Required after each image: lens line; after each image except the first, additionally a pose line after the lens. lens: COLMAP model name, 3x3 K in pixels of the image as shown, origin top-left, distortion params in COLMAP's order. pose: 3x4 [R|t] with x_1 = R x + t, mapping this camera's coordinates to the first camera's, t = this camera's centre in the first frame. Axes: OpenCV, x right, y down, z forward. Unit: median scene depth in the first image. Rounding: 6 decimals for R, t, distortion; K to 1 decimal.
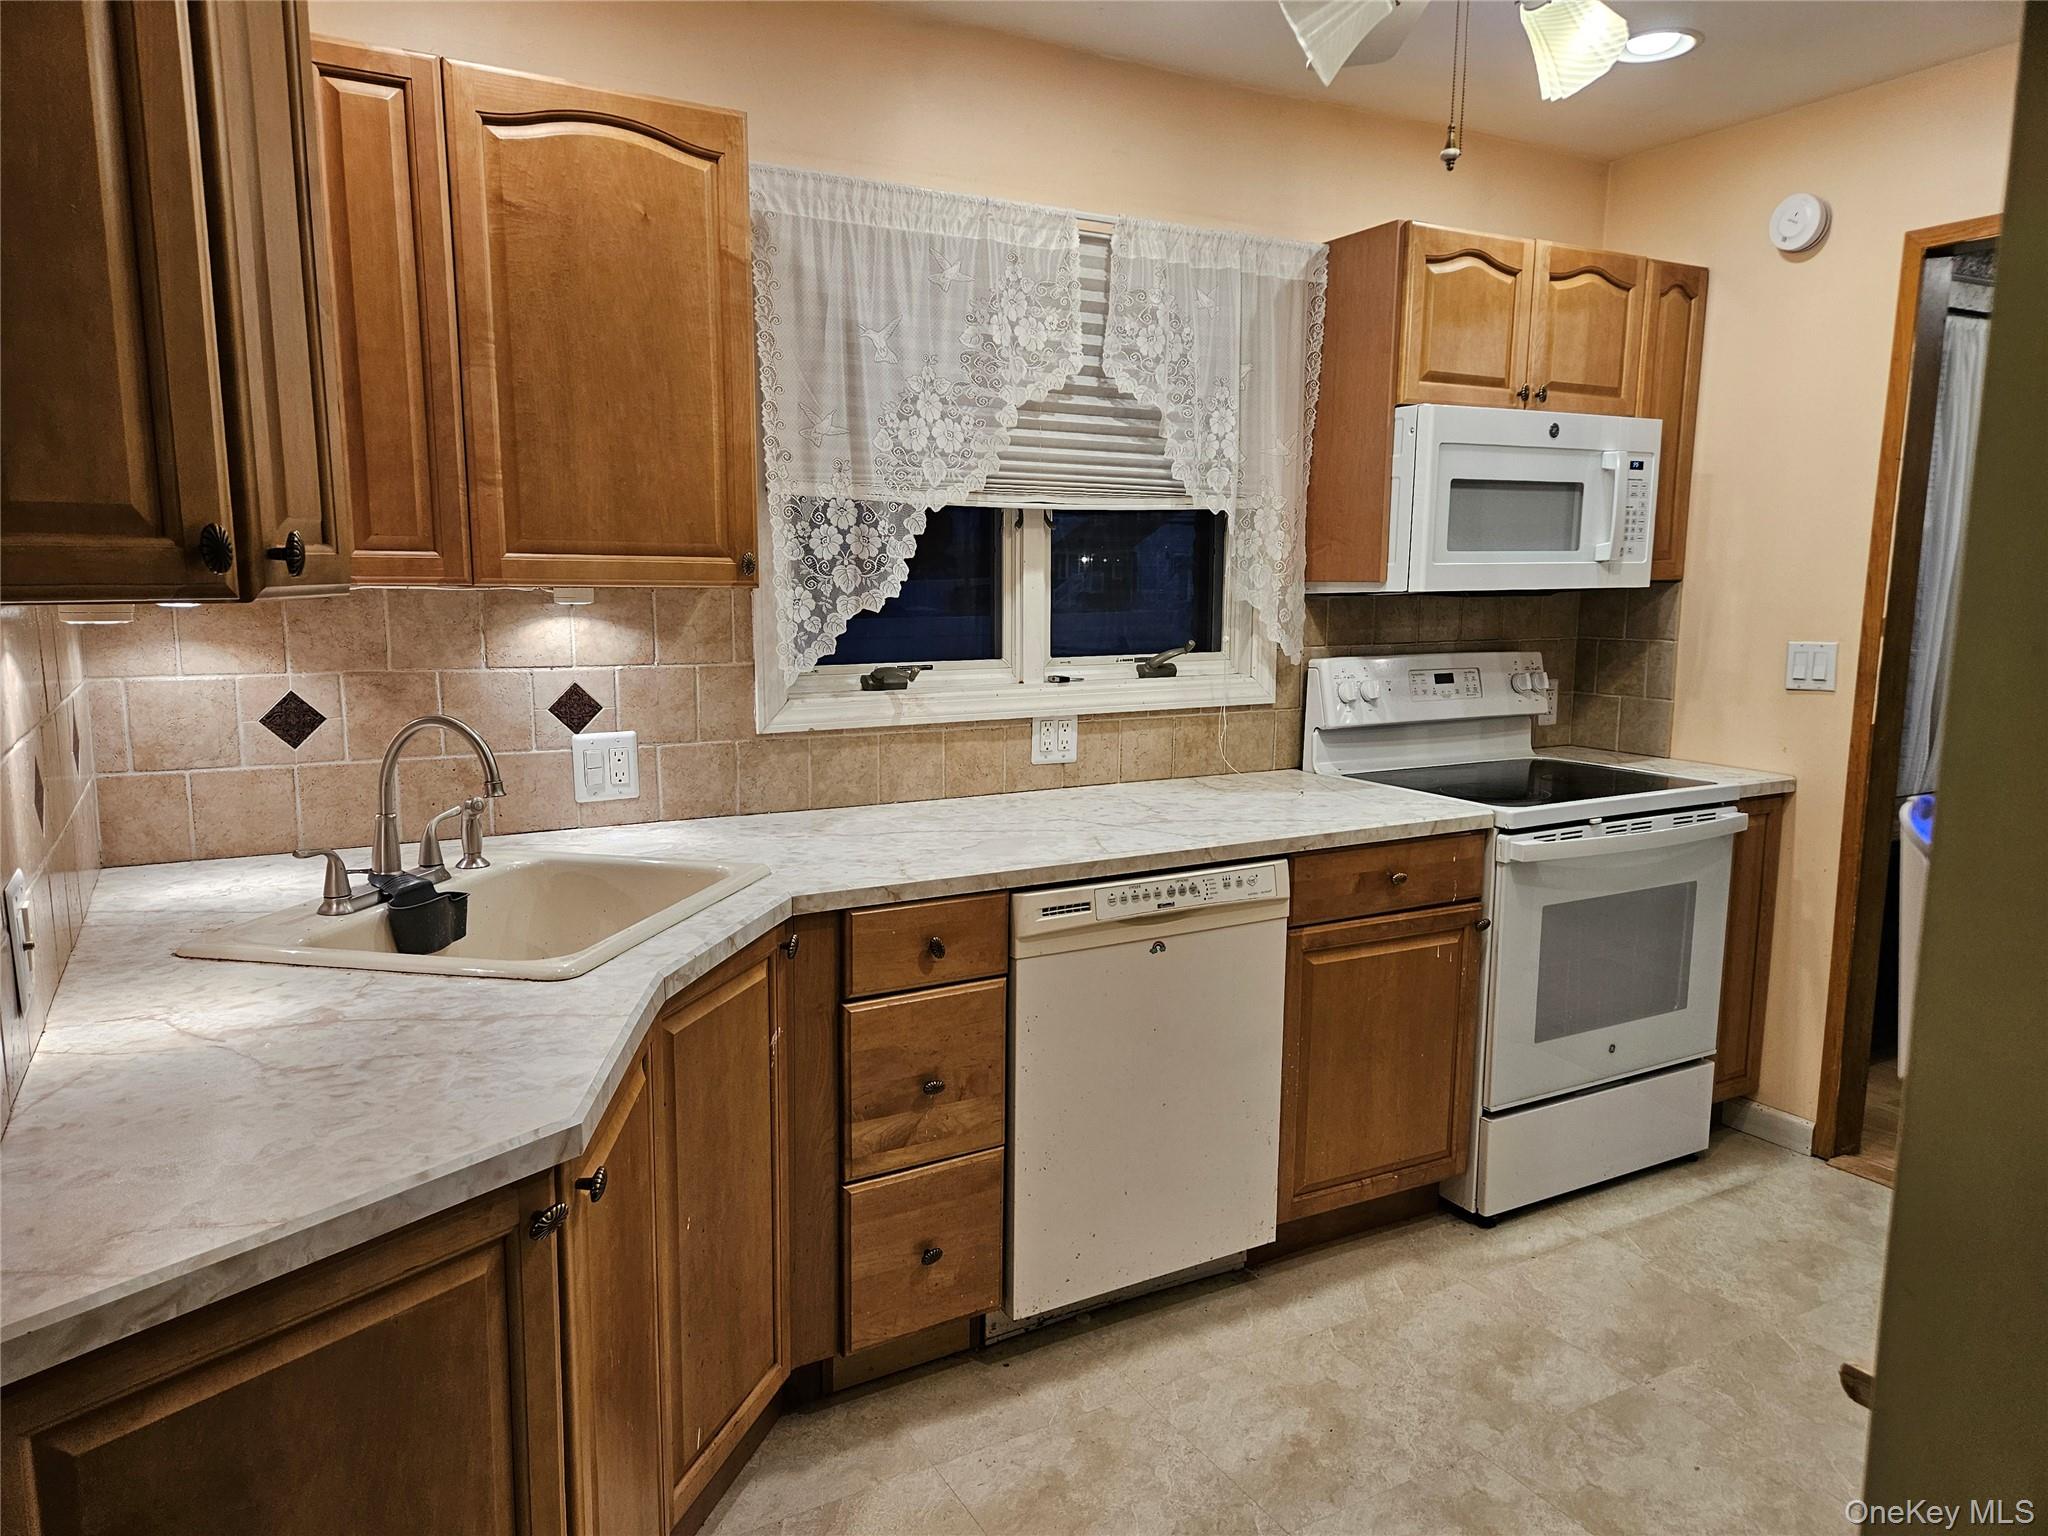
lens RADIAL K [[1365.5, 0, 1015.3], [0, 1365.5, 773.5], [0, 0, 1]] dist [0.057243, -0.058295]
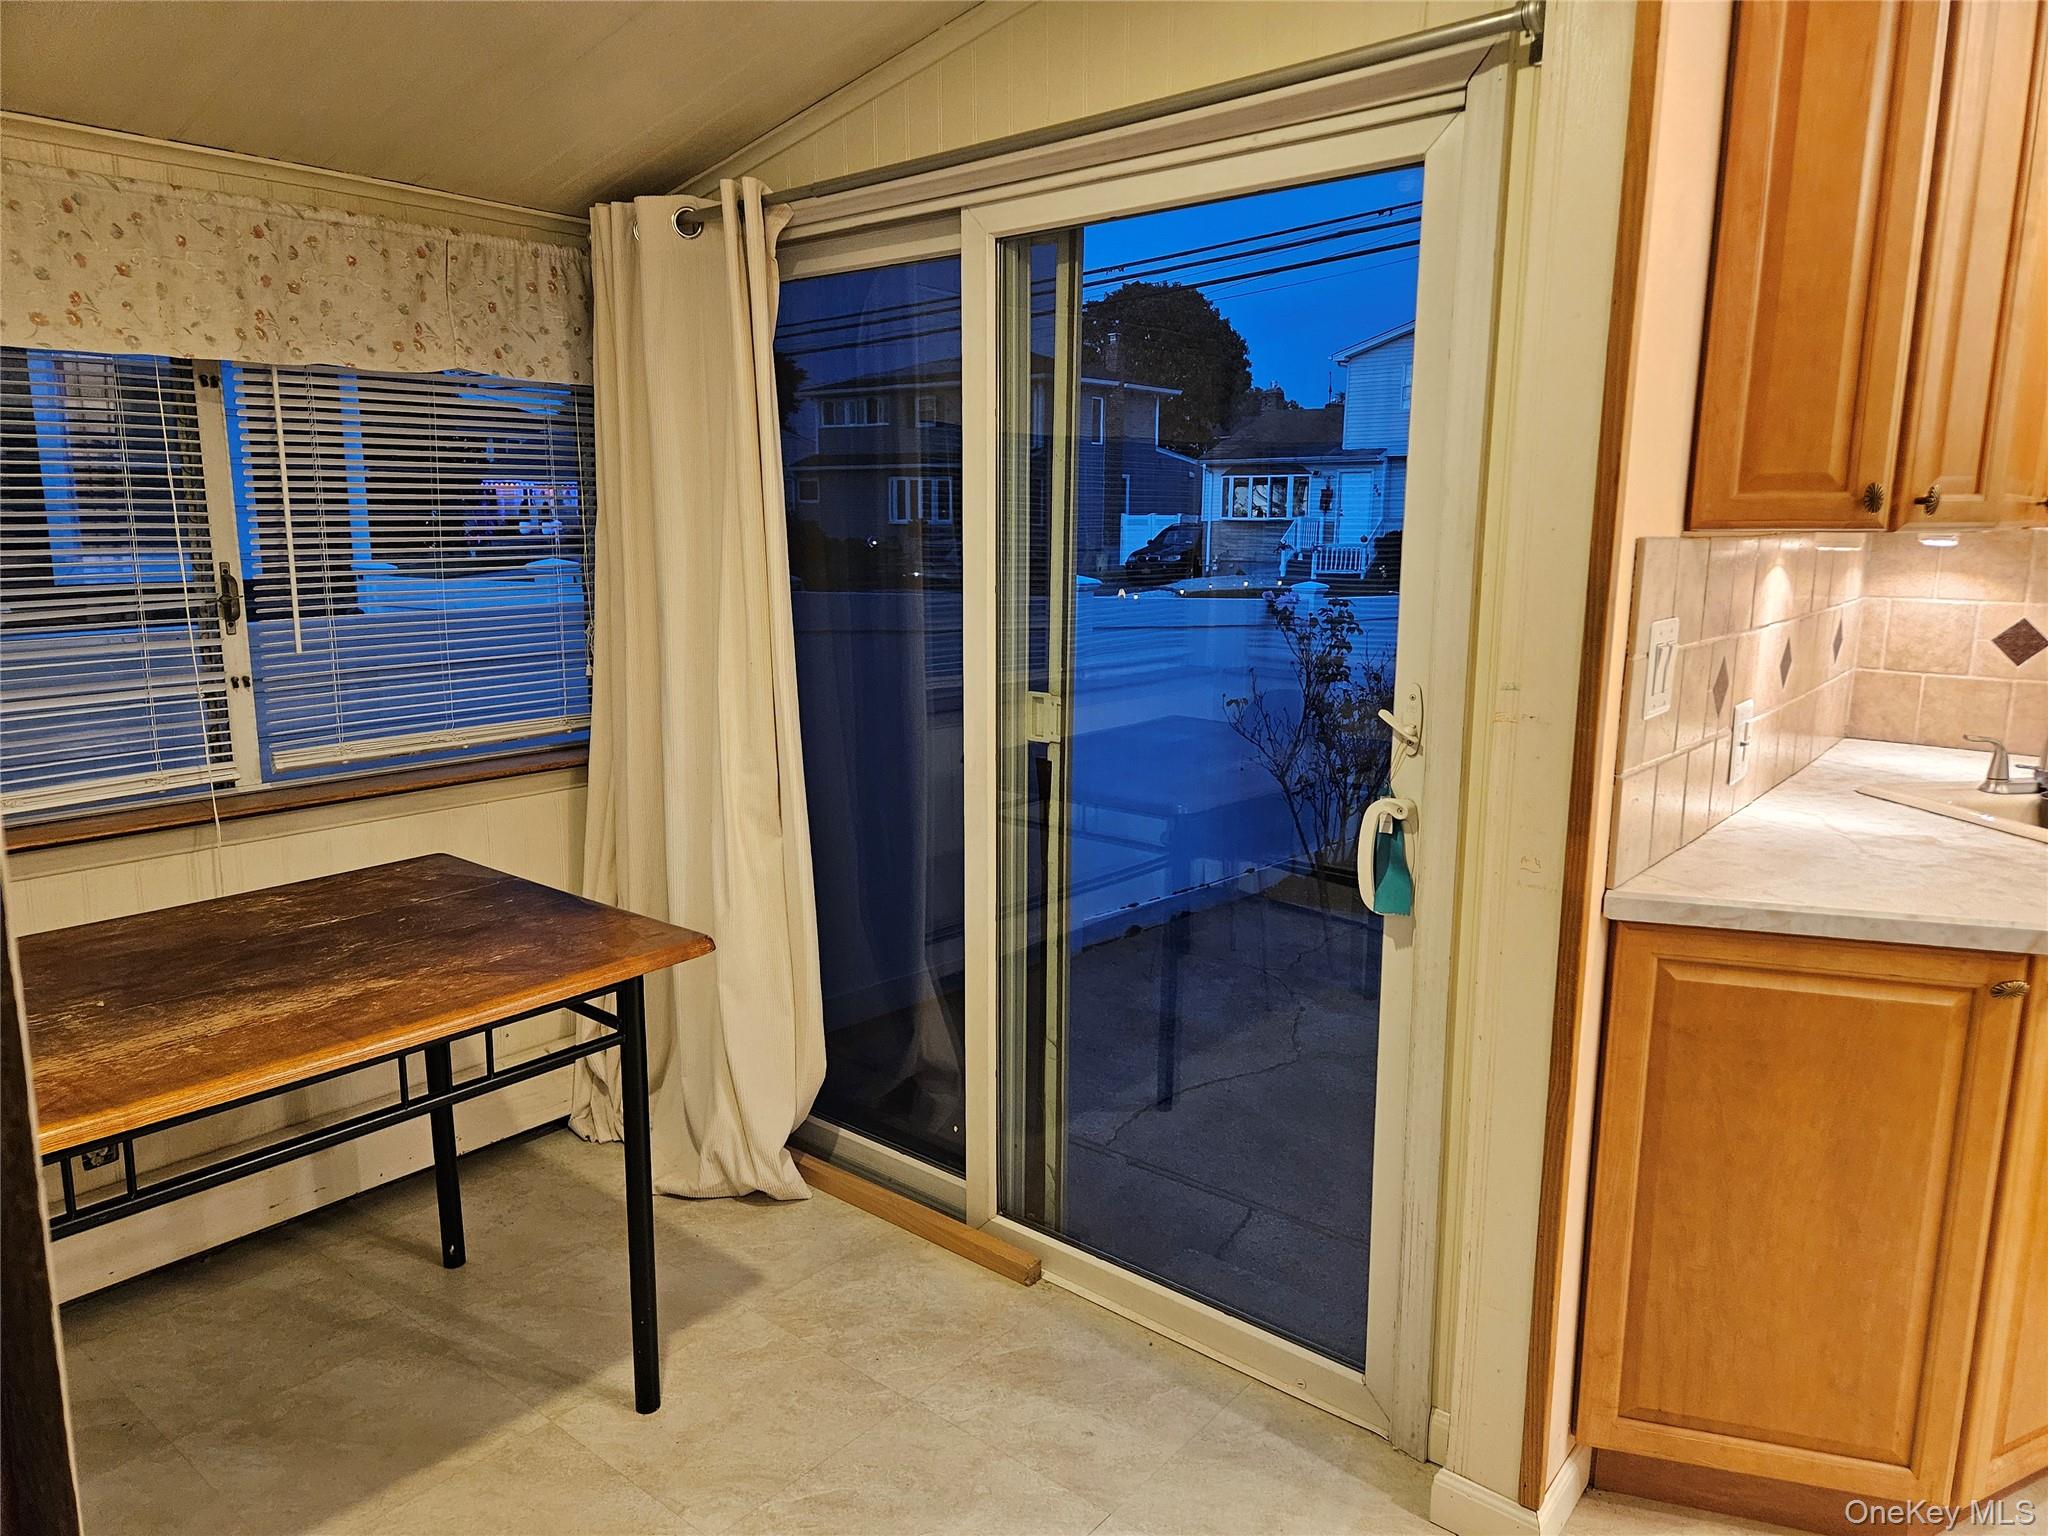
lens RADIAL K [[1365.5, 0, 1015.3], [0, 1365.5, 773.5], [0, 0, 1]] dist [0.057243, -0.058295]
pose [[0.352657, 0.170307, -0.920124, 0.302790], [-0.139266, 0.981900, 0.128364, 0.041992], [0.925332, 0.082873, 0.369991, -0.246016]]
